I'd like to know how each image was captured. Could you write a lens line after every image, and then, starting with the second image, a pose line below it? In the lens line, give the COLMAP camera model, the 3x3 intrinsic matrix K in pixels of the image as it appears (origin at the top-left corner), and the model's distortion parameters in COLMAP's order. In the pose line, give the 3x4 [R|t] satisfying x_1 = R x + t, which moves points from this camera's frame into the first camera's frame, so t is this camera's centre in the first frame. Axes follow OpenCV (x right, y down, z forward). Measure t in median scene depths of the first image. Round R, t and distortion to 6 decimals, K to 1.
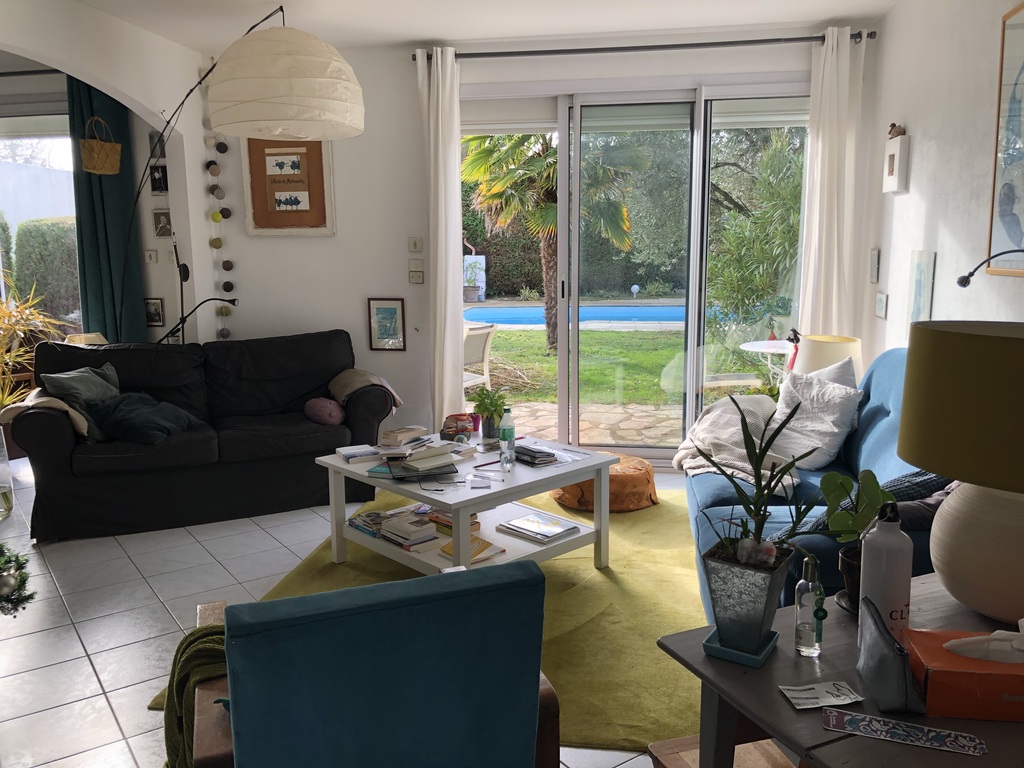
lens RADIAL K [[826.3, 0, 512.4], [0, 826.3, 383.5], [0, 0, 1]] dist [-0.002607, 0.003982]
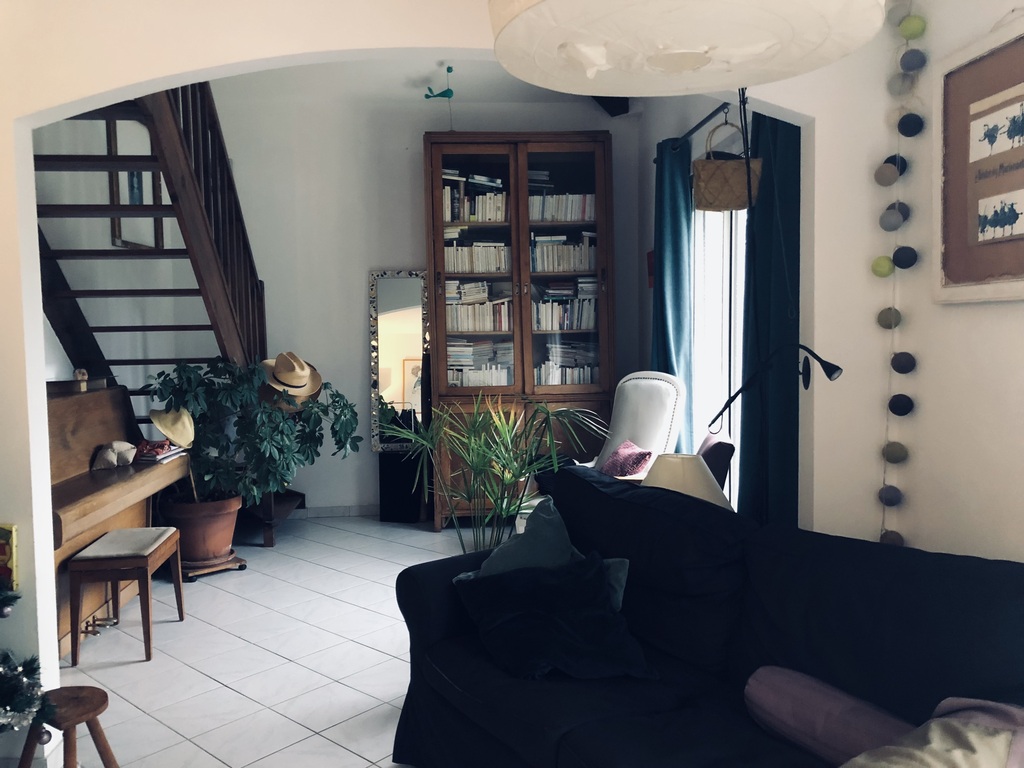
lens RADIAL K [[826.3, 0, 512.2], [0, 826.3, 387.6], [0, 0, 1]] dist [-0.002607, 0.003982]
pose [[0.222399, 0.073189, -0.972205, 0.083822], [-0.144031, 0.988703, 0.041483, -0.118131], [0.964258, 0.130802, 0.230428, 0.679850]]
